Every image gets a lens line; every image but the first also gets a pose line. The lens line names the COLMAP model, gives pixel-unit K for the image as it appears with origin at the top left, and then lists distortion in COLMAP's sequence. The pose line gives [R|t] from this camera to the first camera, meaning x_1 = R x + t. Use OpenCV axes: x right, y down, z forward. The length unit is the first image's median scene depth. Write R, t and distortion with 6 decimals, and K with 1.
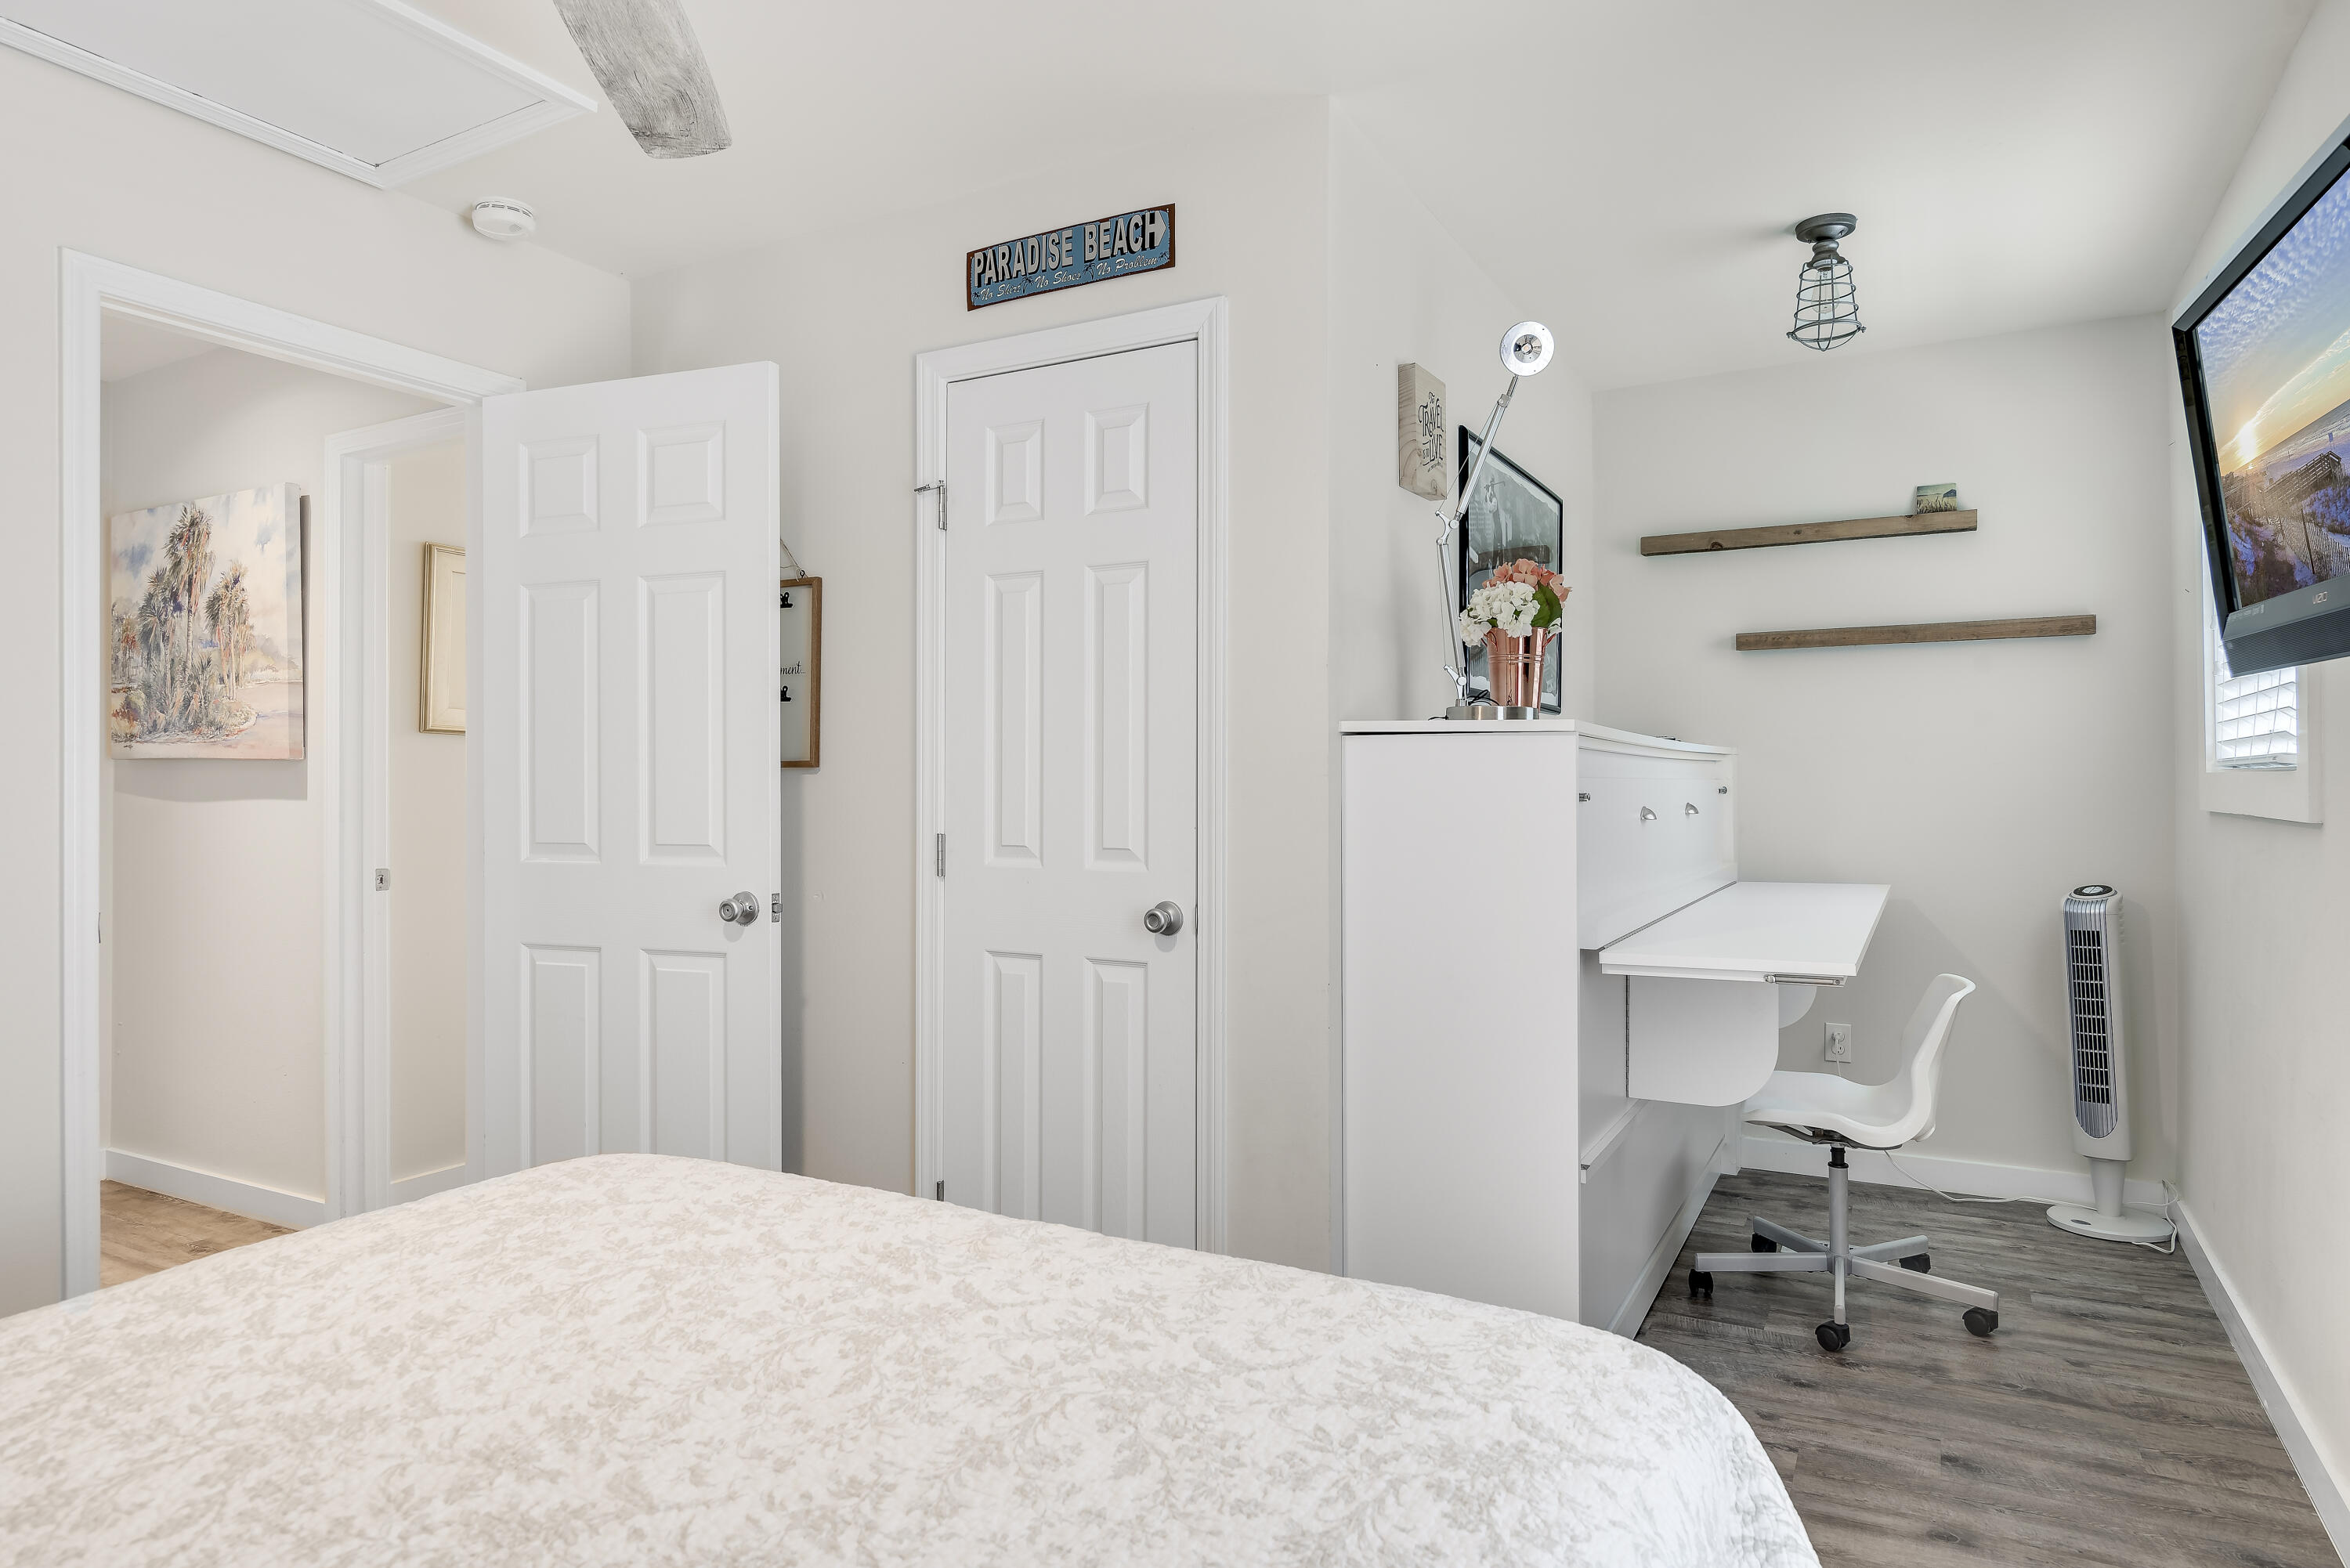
lens RADIAL K [[1345.4, 0, 1175.0], [0, 1345.4, 784.0], [0, 0, 1]] dist [0.000341, 0.000056]
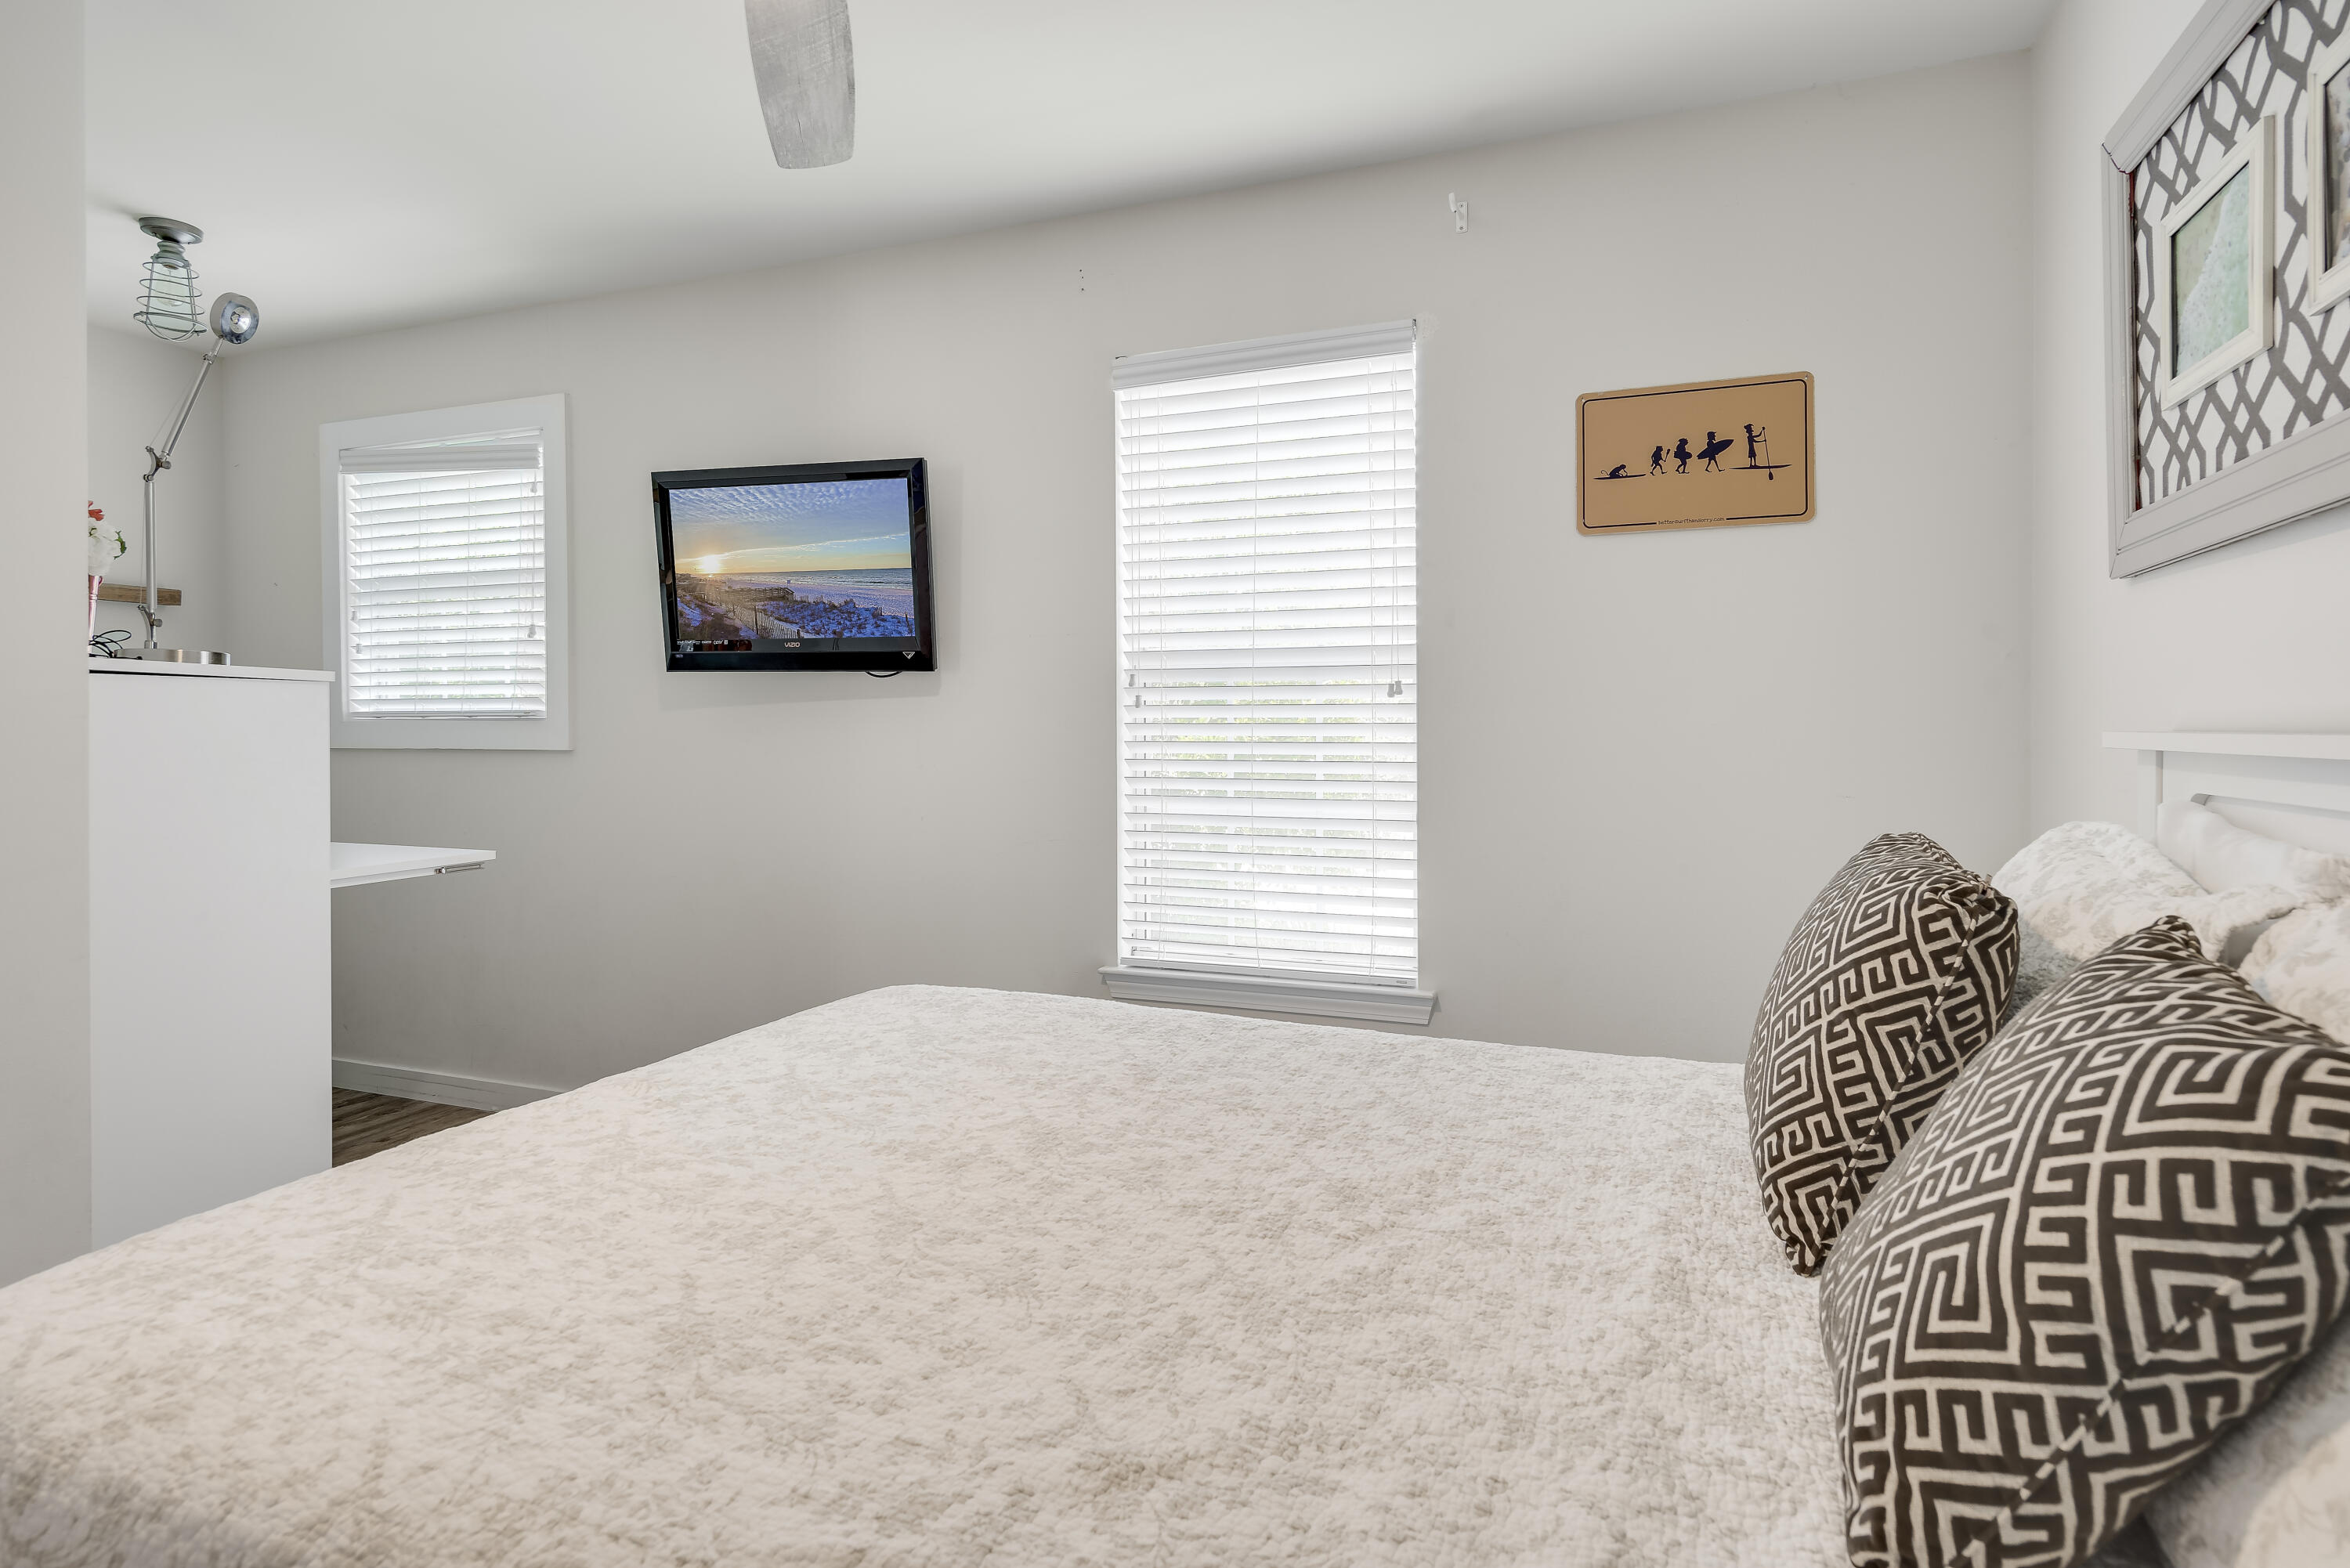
lens RADIAL K [[1173.8, 0, 1188.9], [0, 1173.8, 751.7], [0, 0, 1]] dist [-0.018686, 0.000358]
pose [[-0.142418, -0.010723, 0.989749, -1.373487], [-0.005766, 0.999933, 0.010003, 0.012088], [-0.989790, -0.004282, -0.142470, 0.691722]]
